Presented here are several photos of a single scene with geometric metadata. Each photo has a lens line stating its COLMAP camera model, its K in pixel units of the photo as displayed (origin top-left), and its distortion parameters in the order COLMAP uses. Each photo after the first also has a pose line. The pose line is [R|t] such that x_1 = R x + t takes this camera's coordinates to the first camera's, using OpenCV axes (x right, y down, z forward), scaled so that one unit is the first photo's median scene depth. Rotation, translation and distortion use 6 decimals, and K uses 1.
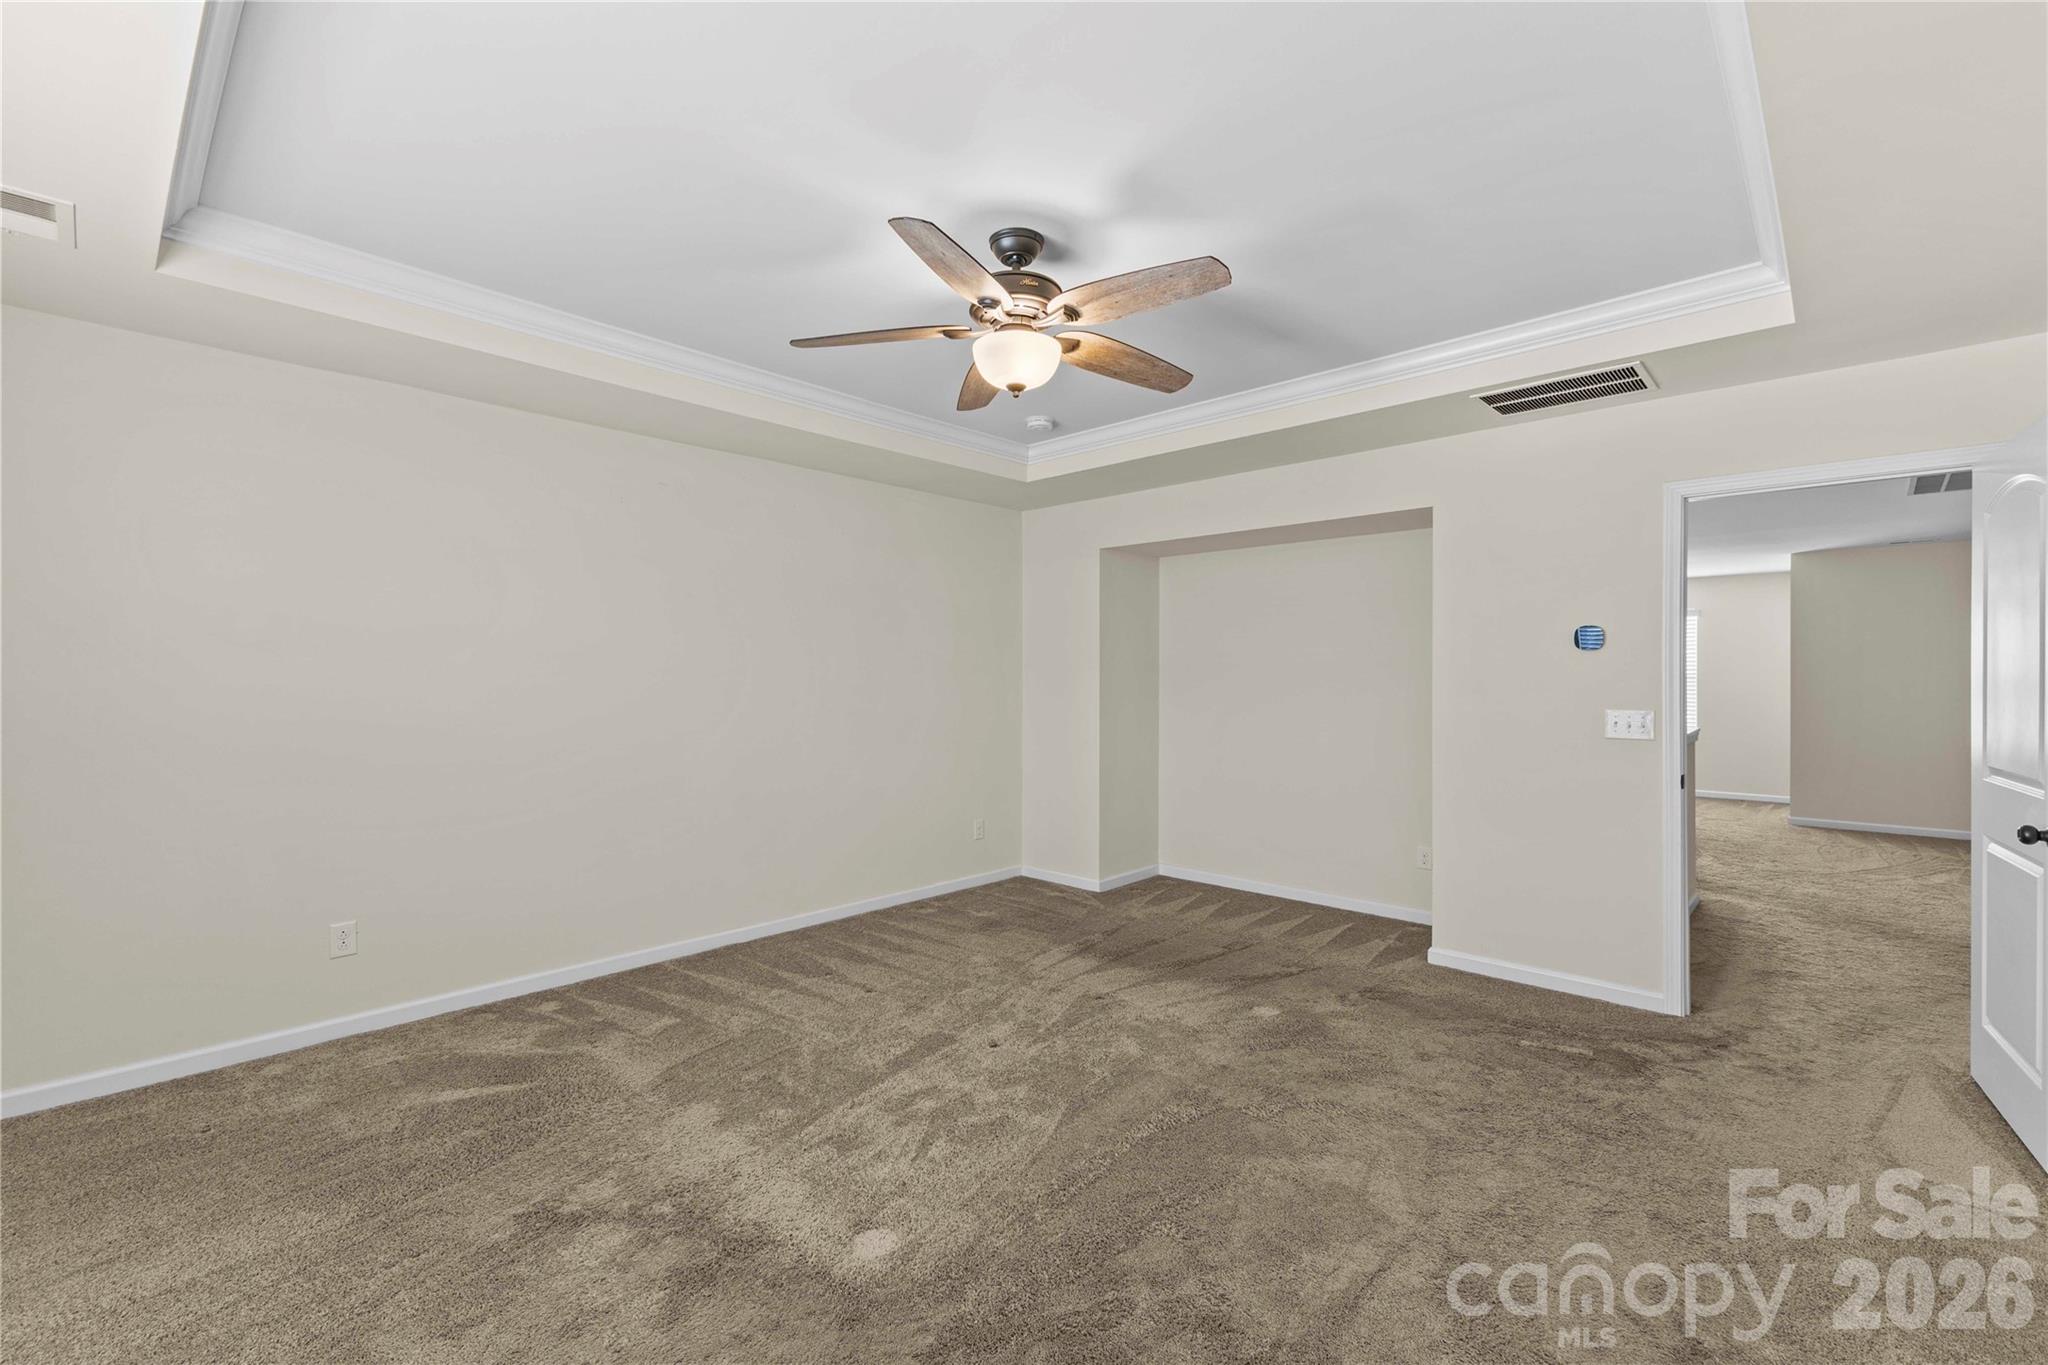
lens RADIAL K [[874.7, 0, 1010.3], [0, 874.7, 682.6], [0, 0, 1]] dist [0.015403, 0.001270]
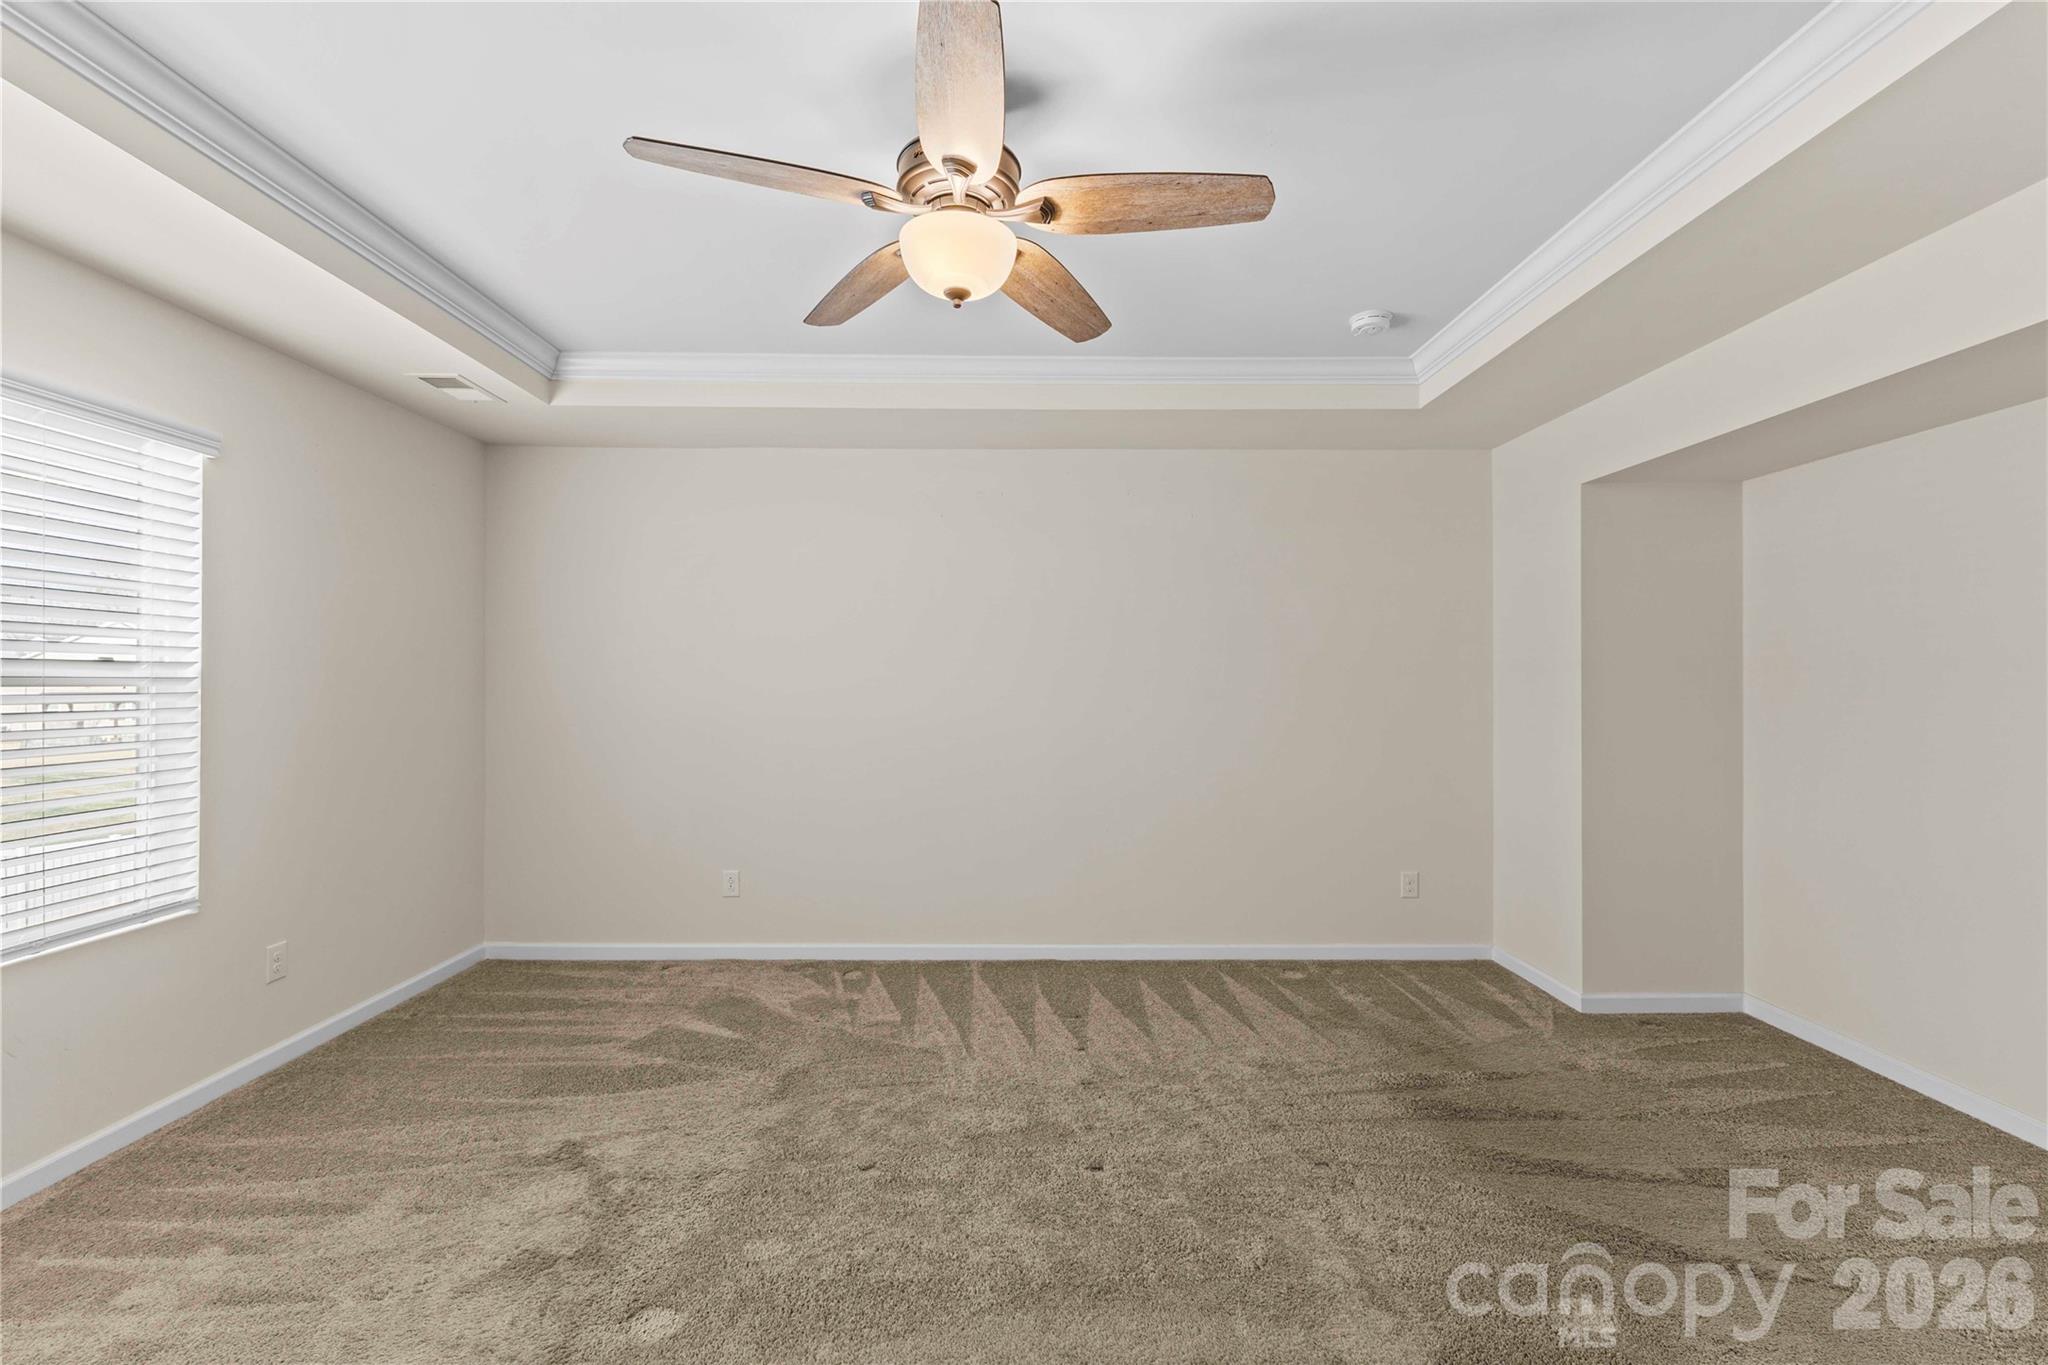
lens RADIAL K [[874.7, 0, 1025.3], [0, 874.7, 678.8], [0, 0, 1]] dist [0.015403, 0.001270]
pose [[0.697398, -0.004893, -0.716668, 0.367644], [-0.004546, 0.999926, -0.011250, 0.002685], [0.716670, 0.011103, 0.697324, 0.322918]]
